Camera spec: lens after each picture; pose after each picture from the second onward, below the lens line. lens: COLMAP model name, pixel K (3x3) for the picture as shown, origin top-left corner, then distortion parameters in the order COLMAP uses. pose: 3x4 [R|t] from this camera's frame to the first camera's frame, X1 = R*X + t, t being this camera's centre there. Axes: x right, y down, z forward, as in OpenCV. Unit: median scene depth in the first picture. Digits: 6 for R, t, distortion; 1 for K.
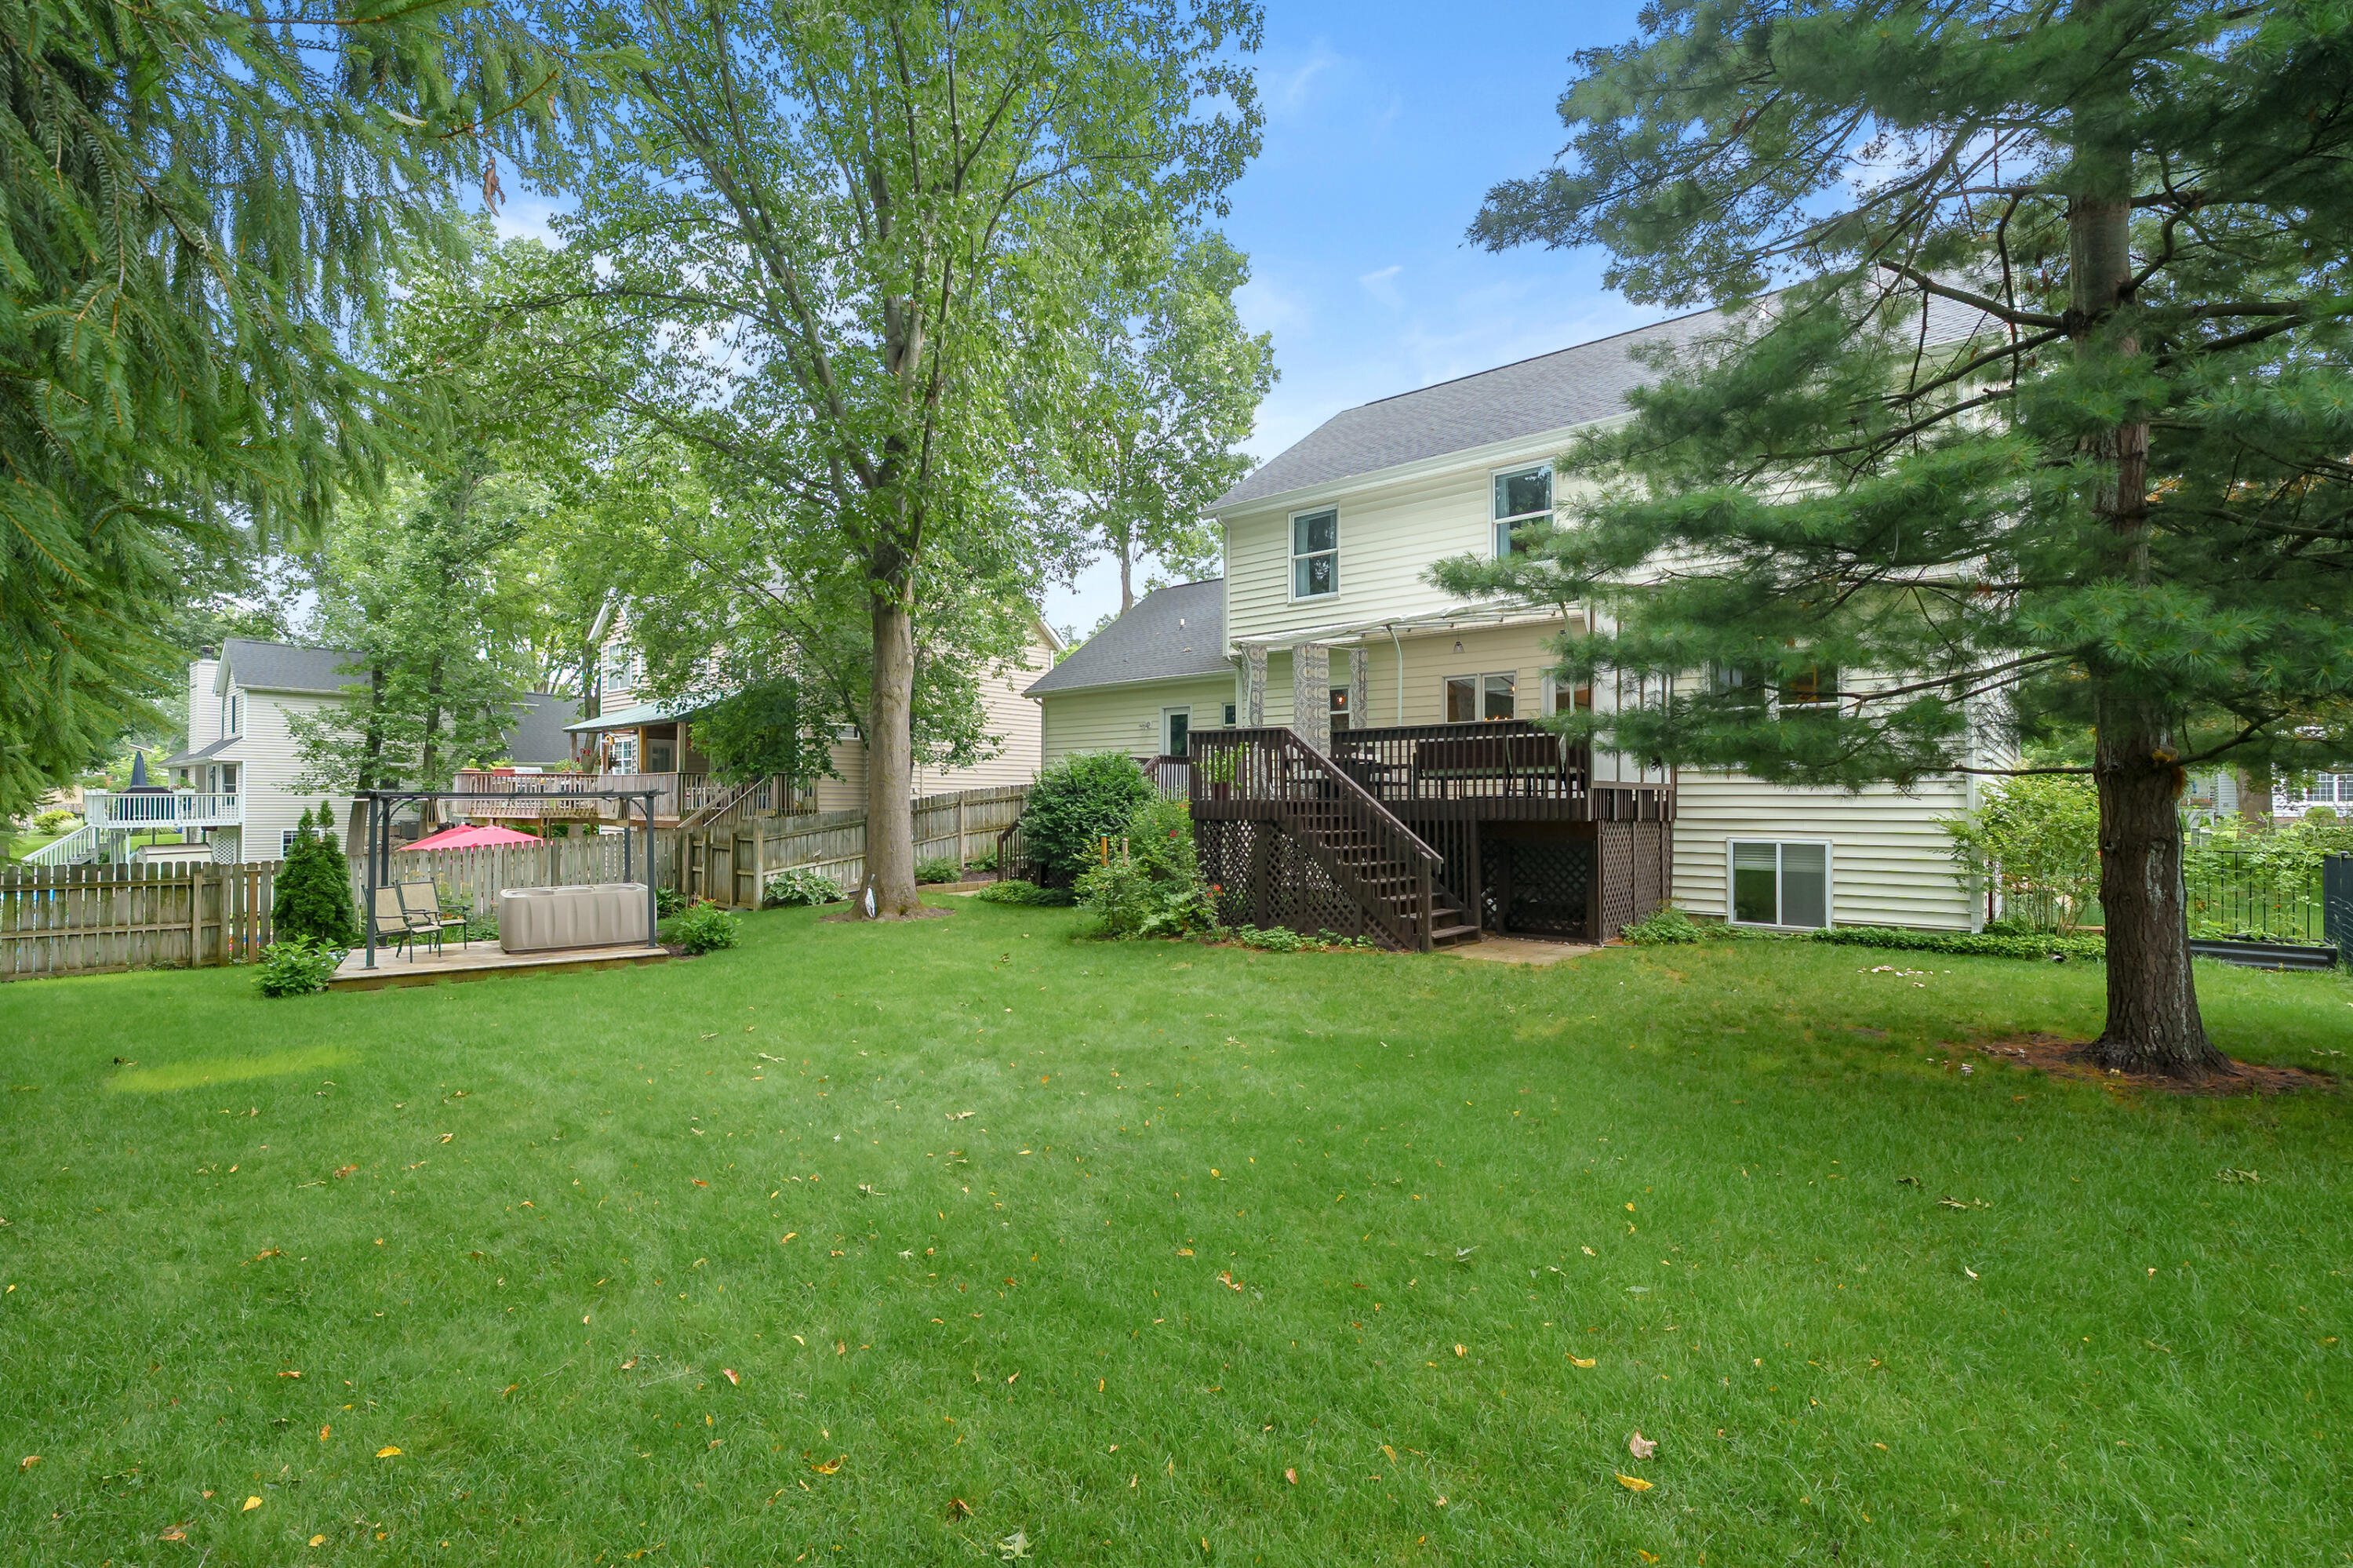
lens RADIAL K [[1065.8, 0, 1180.5], [0, 1065.8, 779.3], [0, 0, 1]] dist [-0.000926, 0.000433]
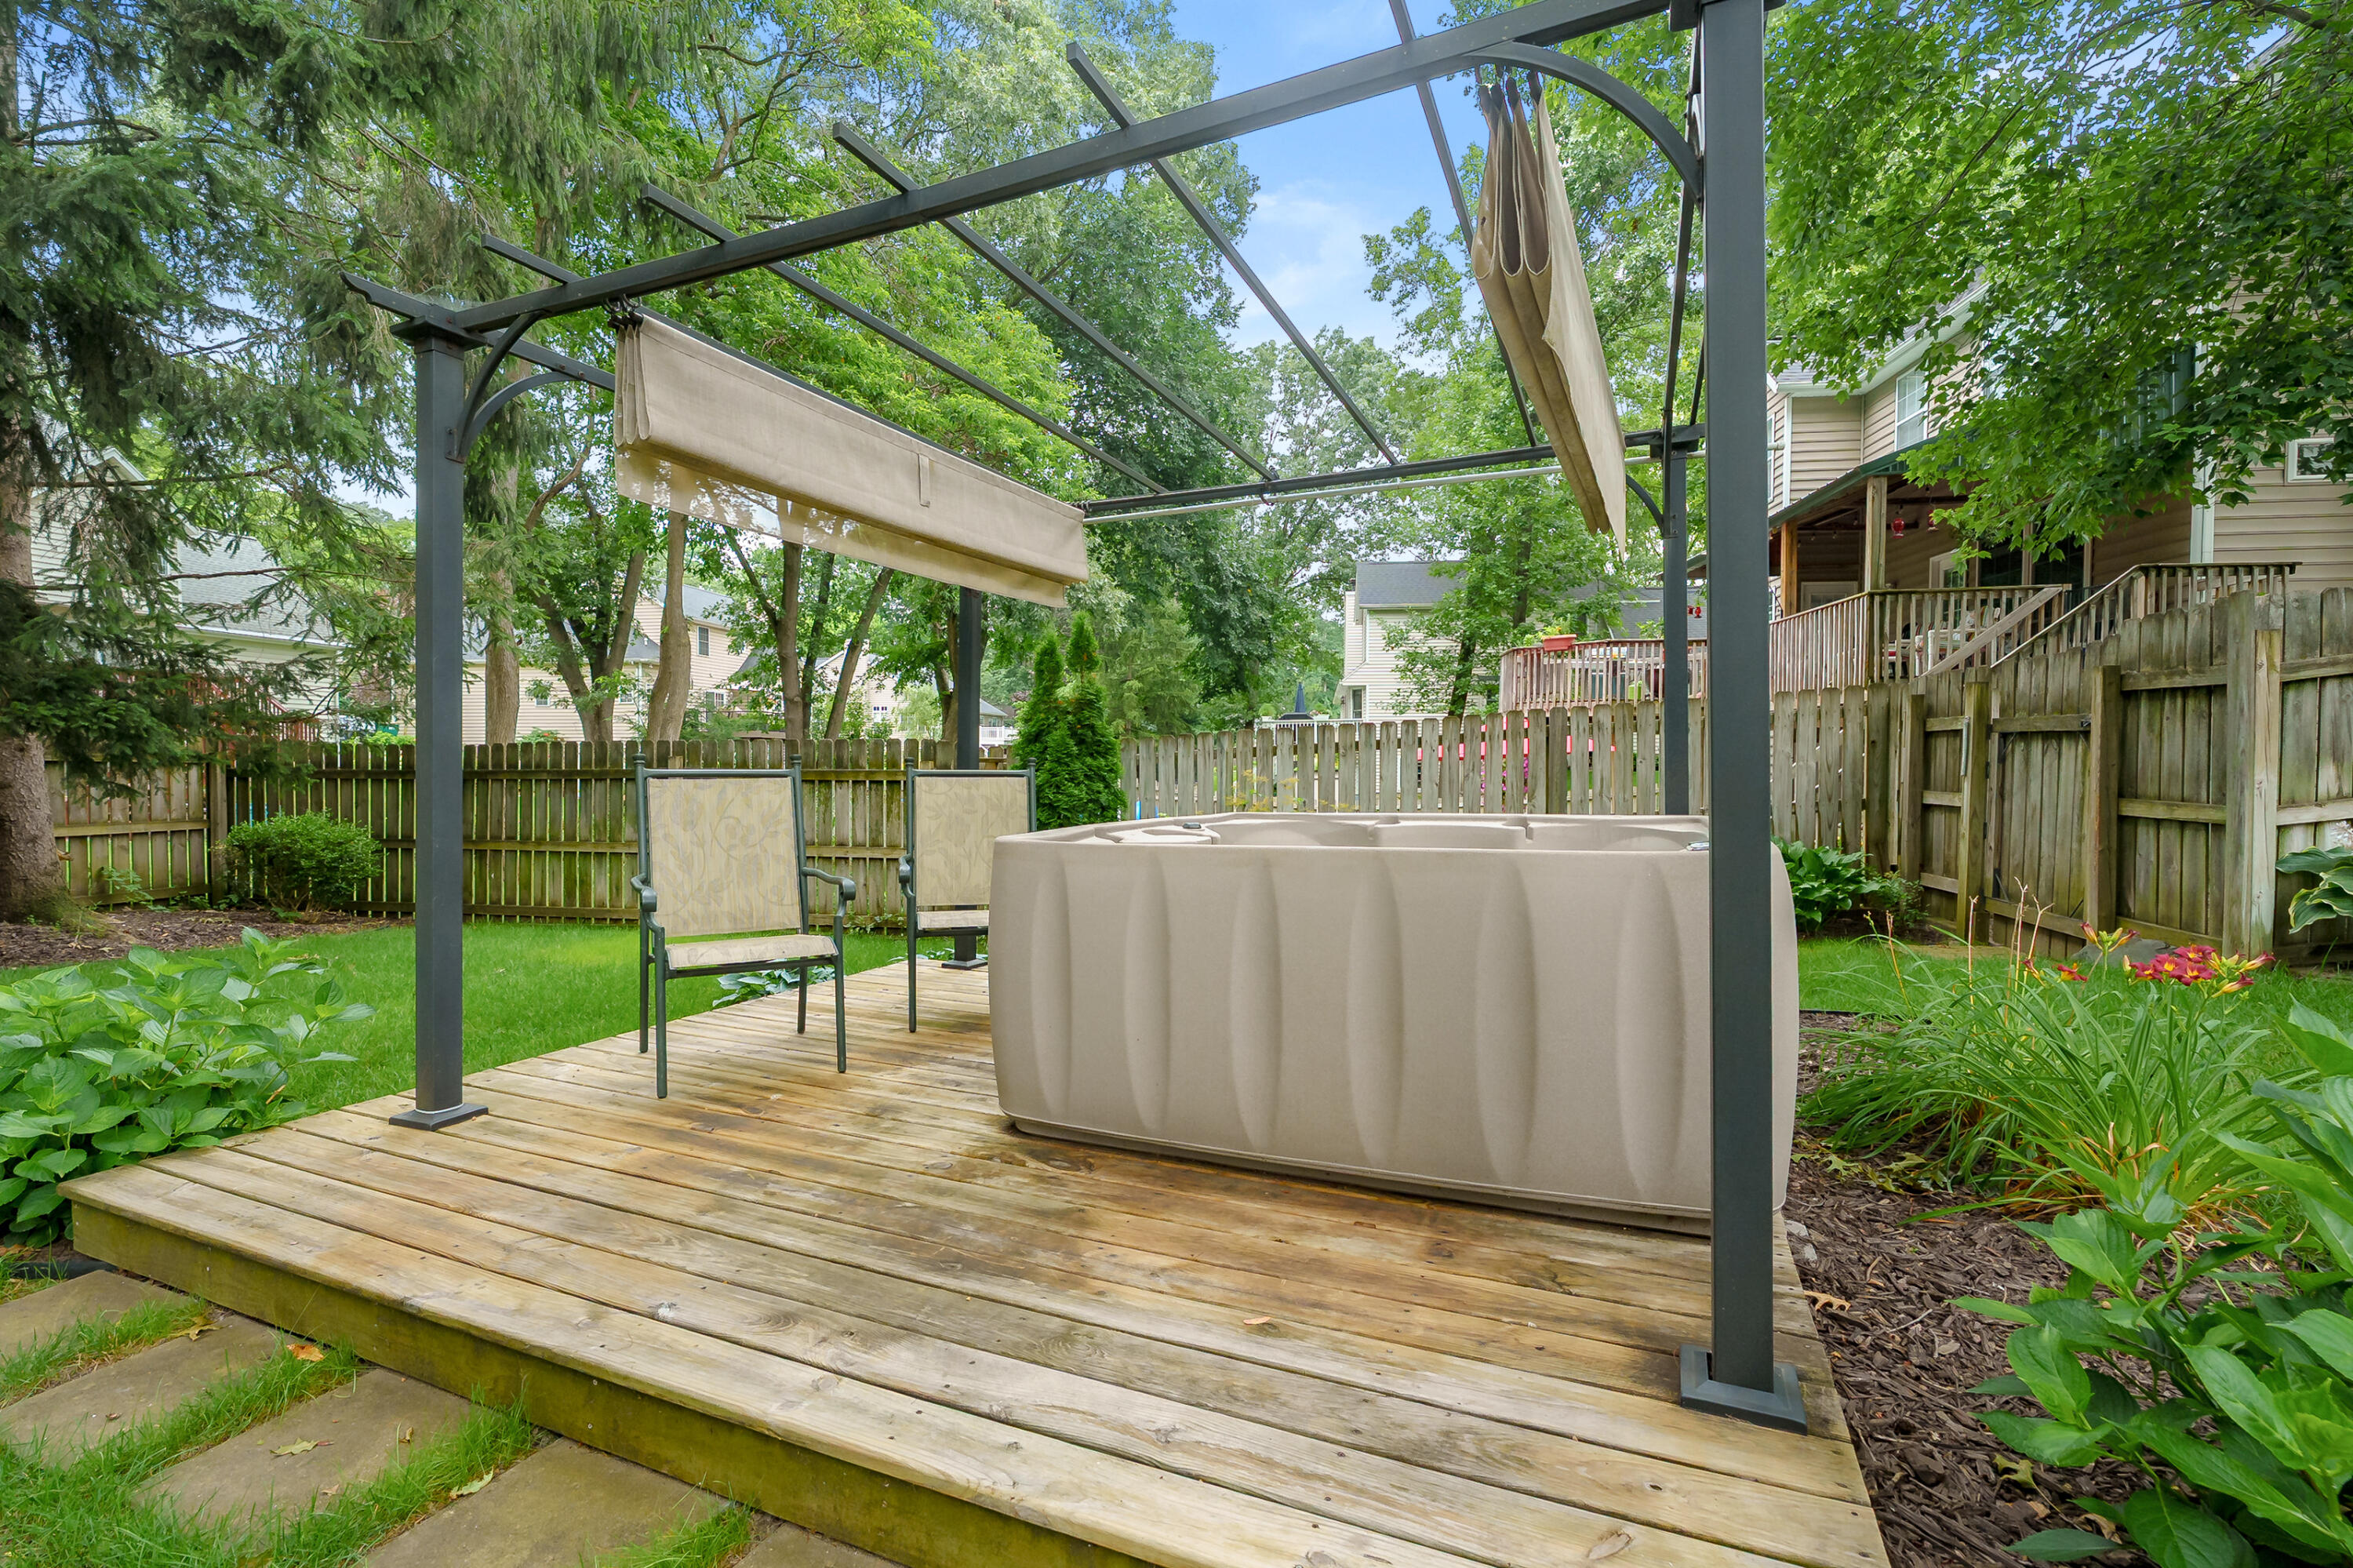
lens RADIAL K [[1065.8, 0, 1179.2], [0, 1065.8, 771.2], [0, 0, 1]] dist [-0.000926, 0.000433]
pose [[0.541613, 0.009584, -0.840573, -0.298958], [0.018428, 0.999559, 0.023270, 0.062763], [0.840426, -0.028094, 0.541198, 0.610913]]
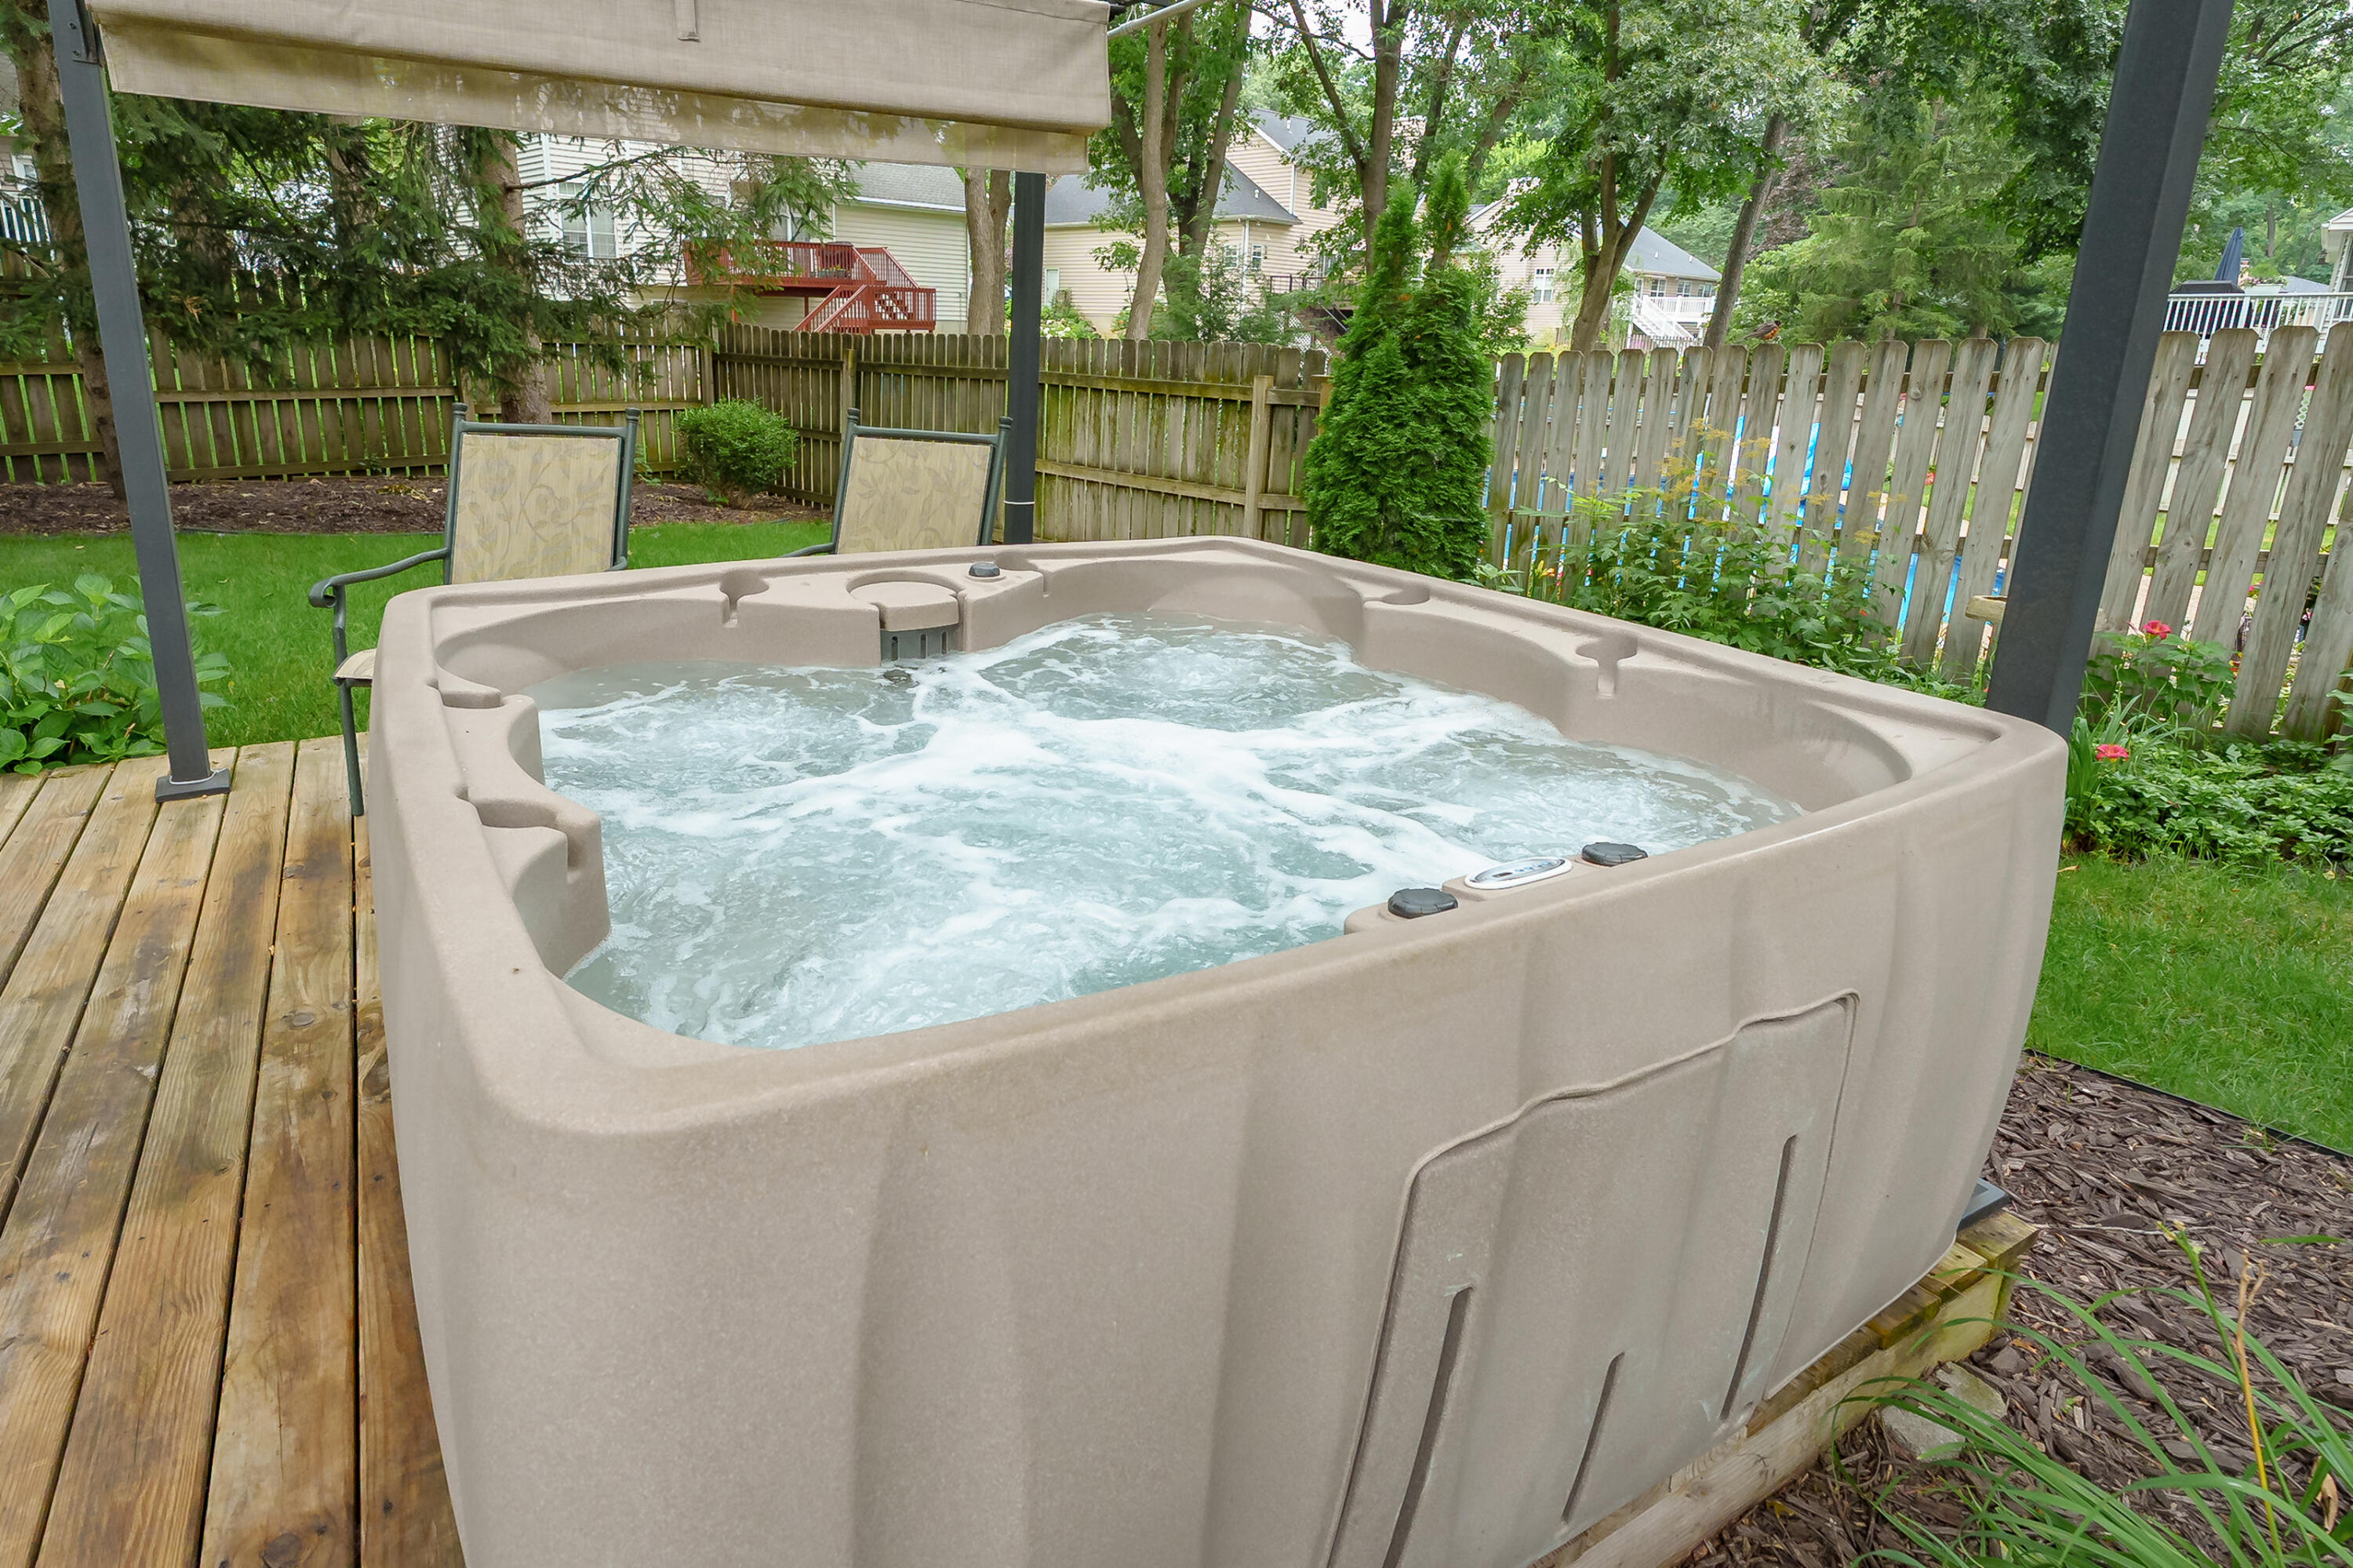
lens RADIAL K [[1257.9, 0, 1066.0], [0, 1257.9, 678.0], [0, 0, 1]] dist [-0.006279, 0.002988]
pose [[-0.072871, 0.269030, -0.960371, -0.322957], [0.001007, 0.962951, 0.269676, 0.052891], [0.997341, 0.018684, -0.070442, 0.720820]]
